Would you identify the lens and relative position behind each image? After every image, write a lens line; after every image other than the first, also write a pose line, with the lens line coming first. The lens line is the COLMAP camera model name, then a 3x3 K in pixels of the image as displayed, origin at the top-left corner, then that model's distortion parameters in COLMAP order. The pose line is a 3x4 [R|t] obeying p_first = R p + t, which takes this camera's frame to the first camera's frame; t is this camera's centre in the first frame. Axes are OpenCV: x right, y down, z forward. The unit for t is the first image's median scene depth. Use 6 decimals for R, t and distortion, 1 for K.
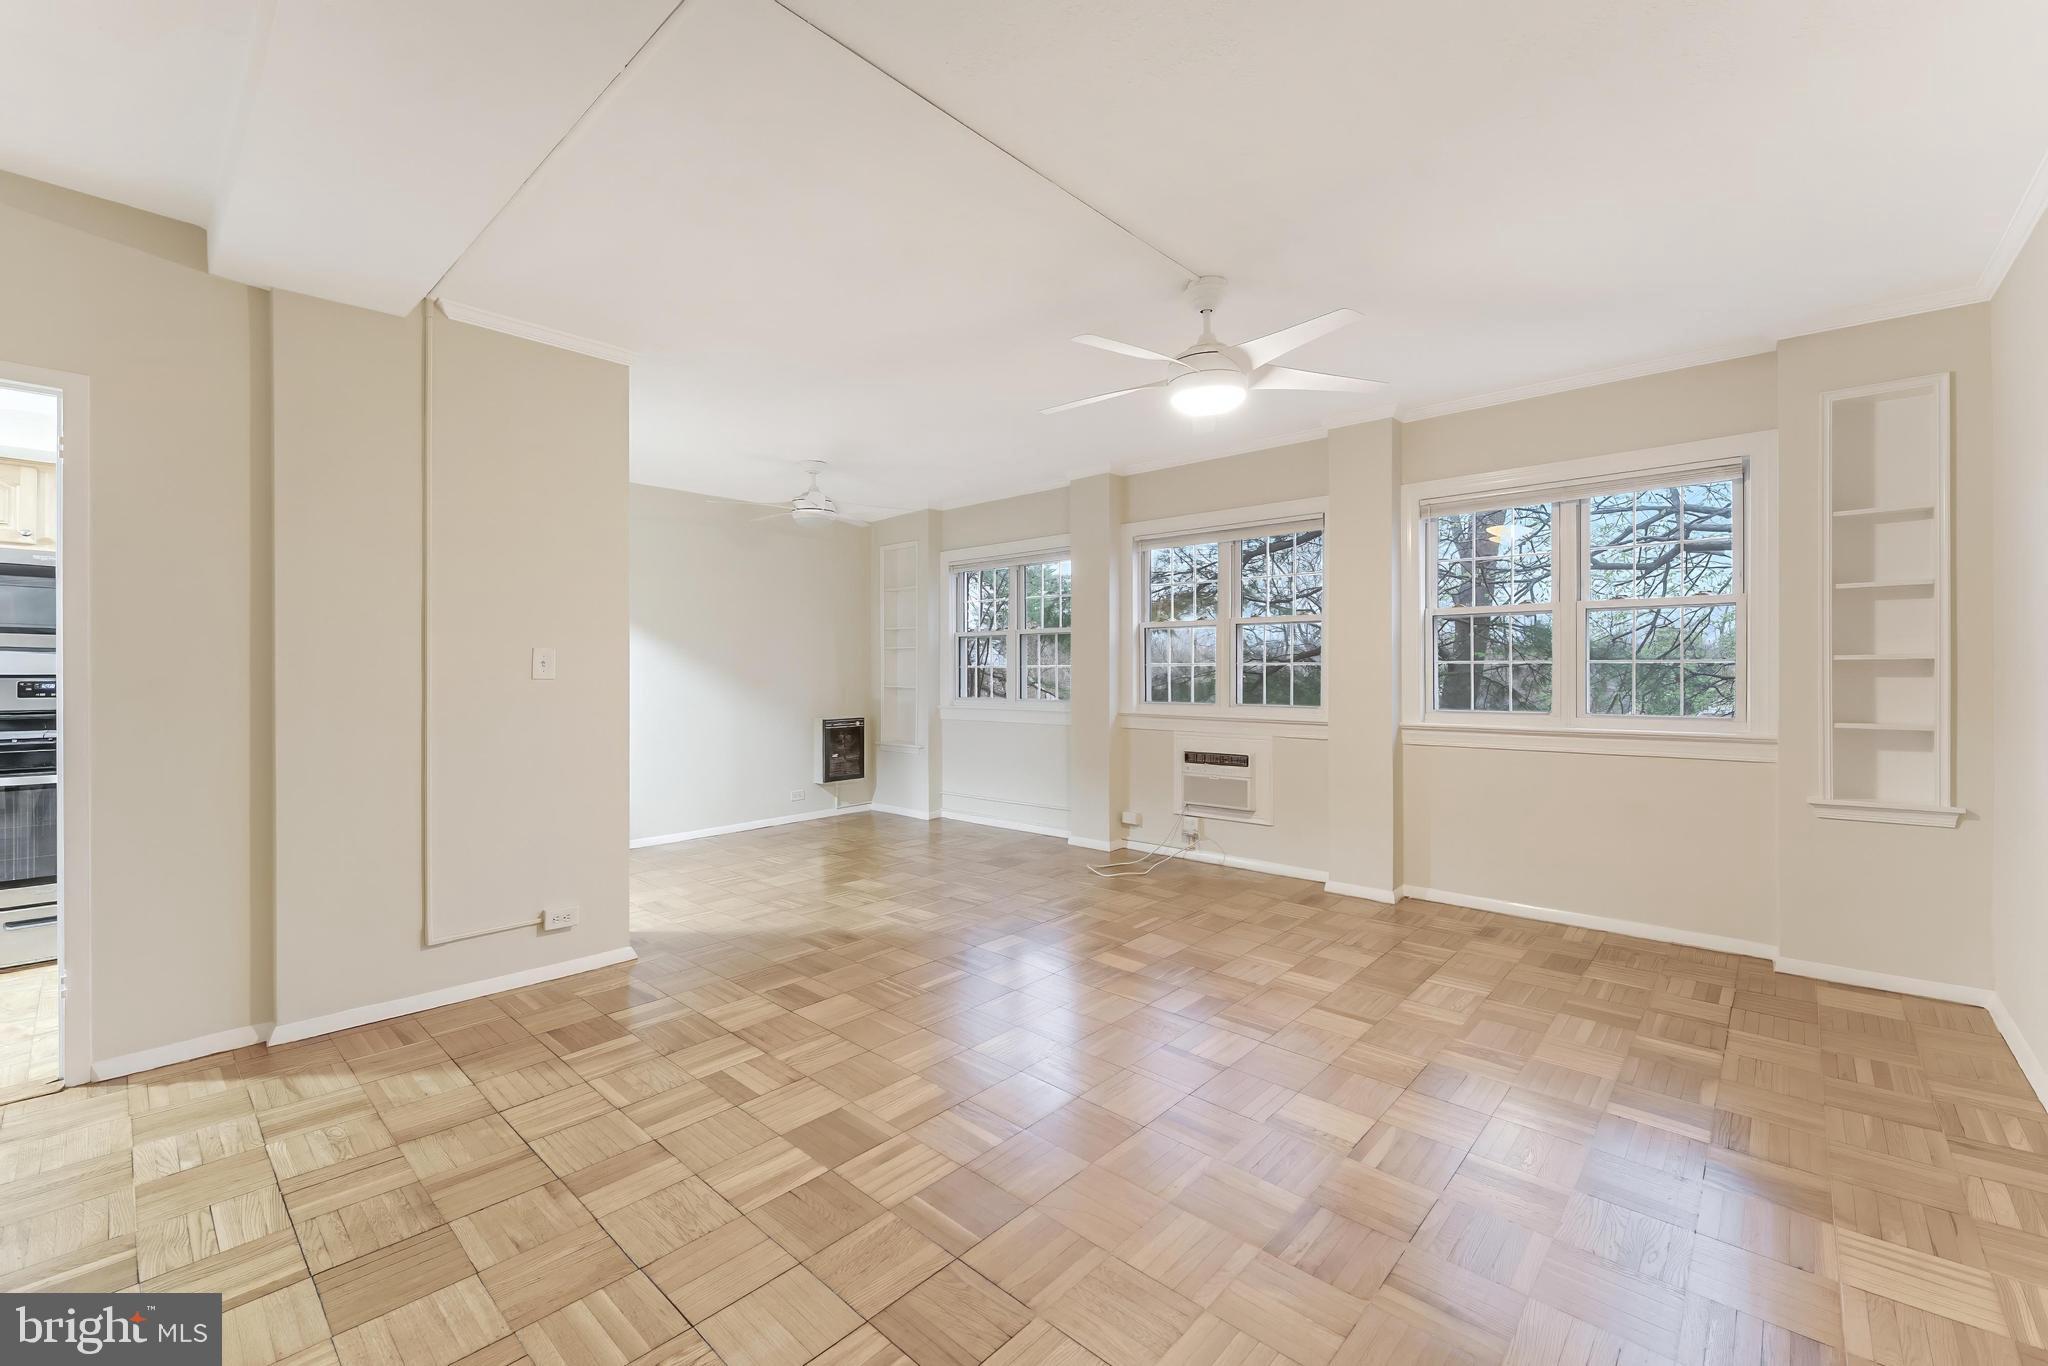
lens RADIAL K [[820.7, 0, 1032.3], [0, 820.7, 677.3], [0, 0, 1]] dist [-0.011326, -0.000114]
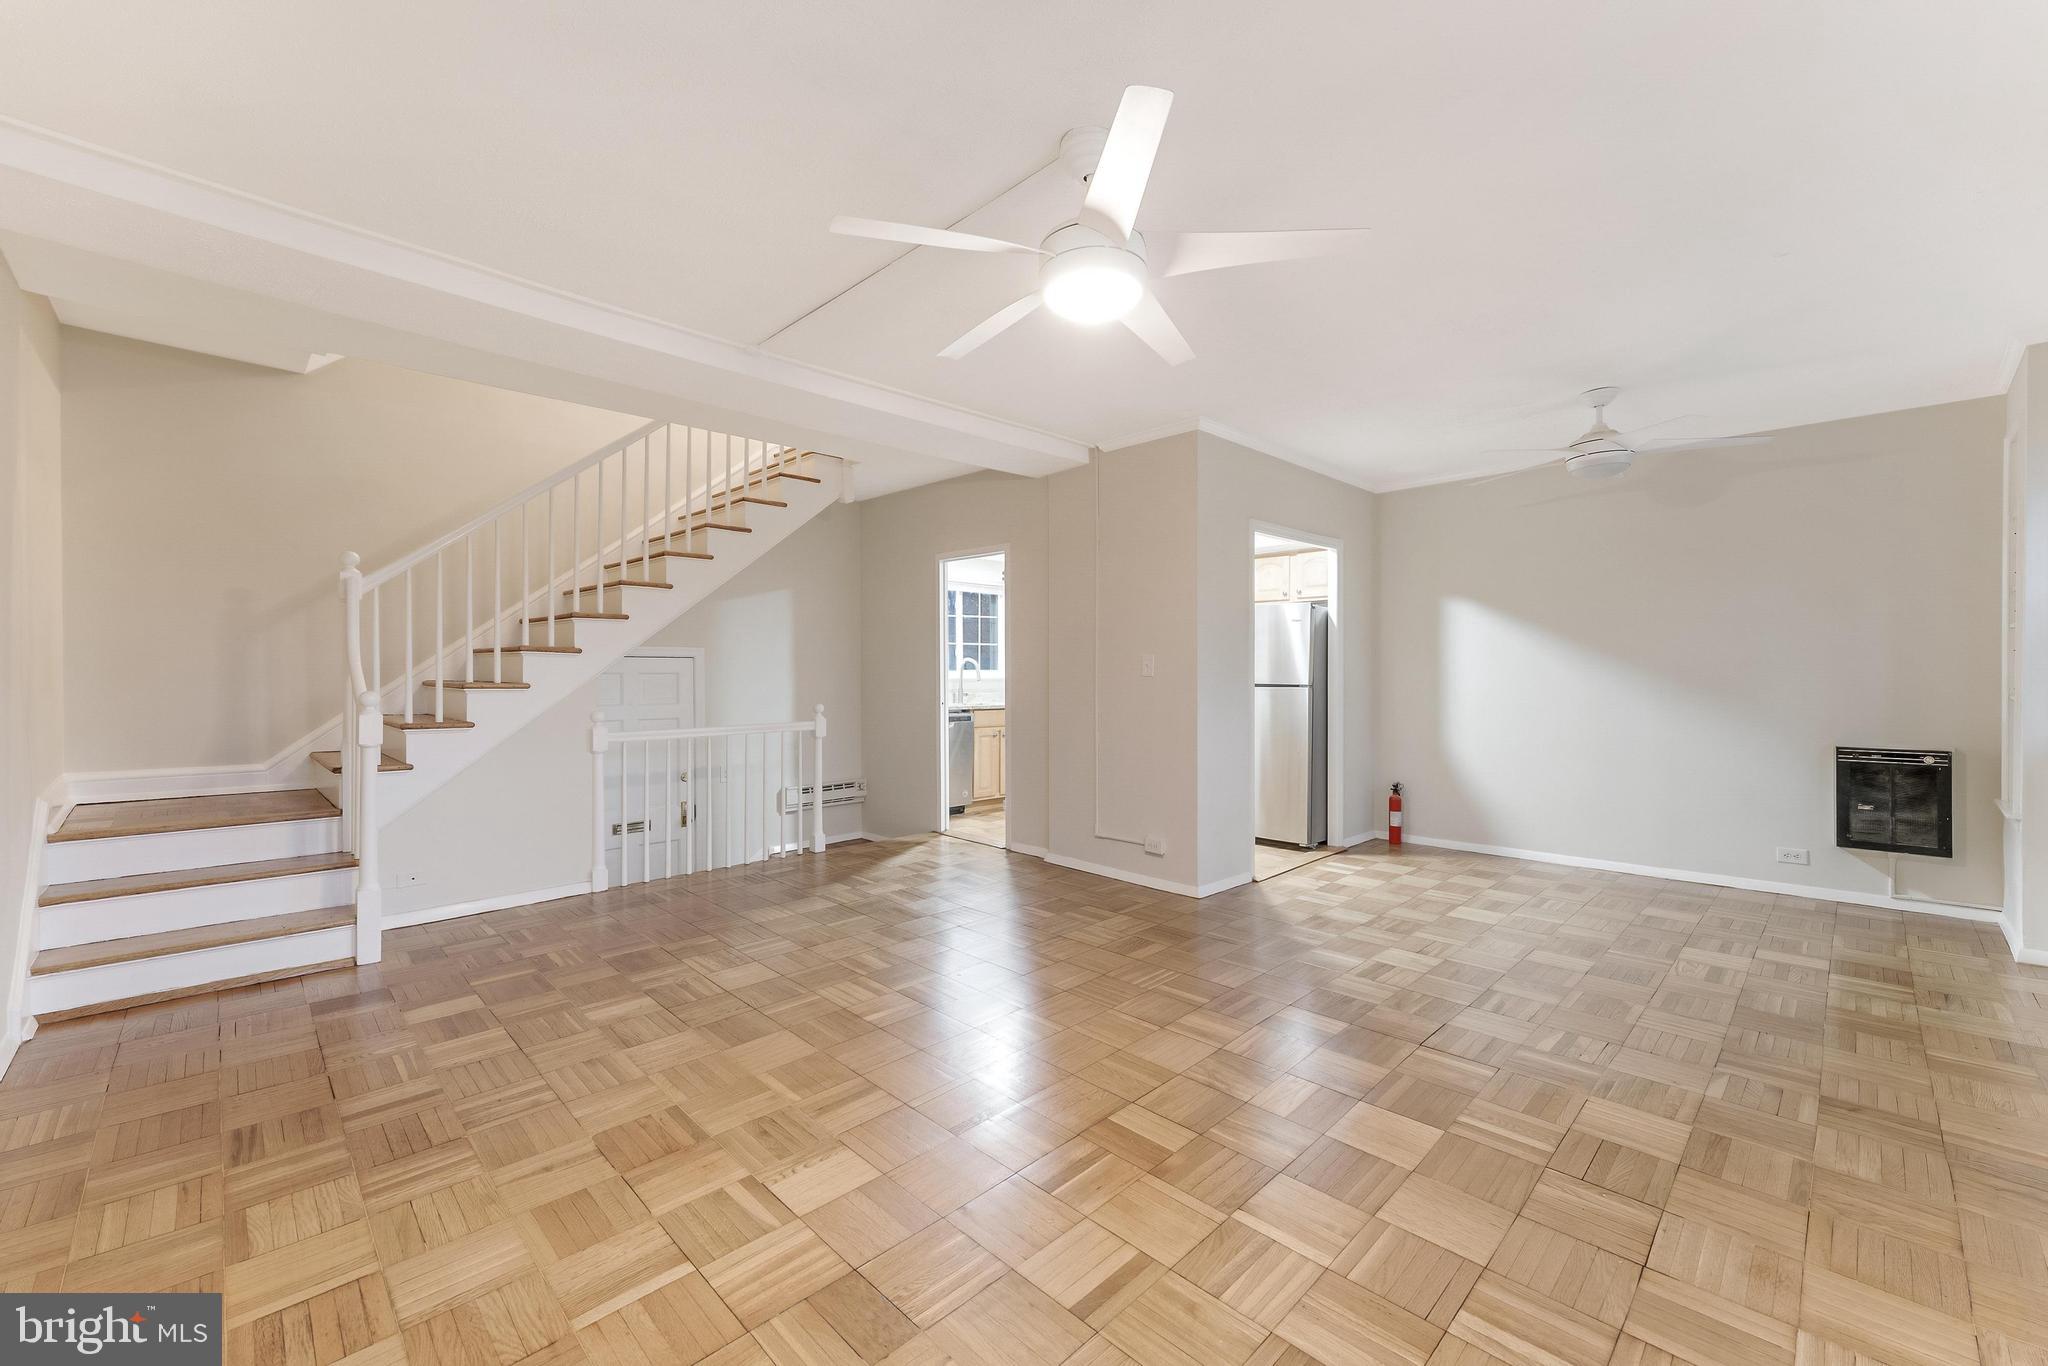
lens RADIAL K [[820.7, 0, 1032.3], [0, 820.7, 677.3], [0, 0, 1]] dist [-0.011326, -0.000114]
pose [[-0.045279, 0.010062, -0.998924, 0.411212], [-0.009488, 0.999900, 0.010502, -0.001869], [0.998929, 0.009954, -0.045179, 0.426820]]
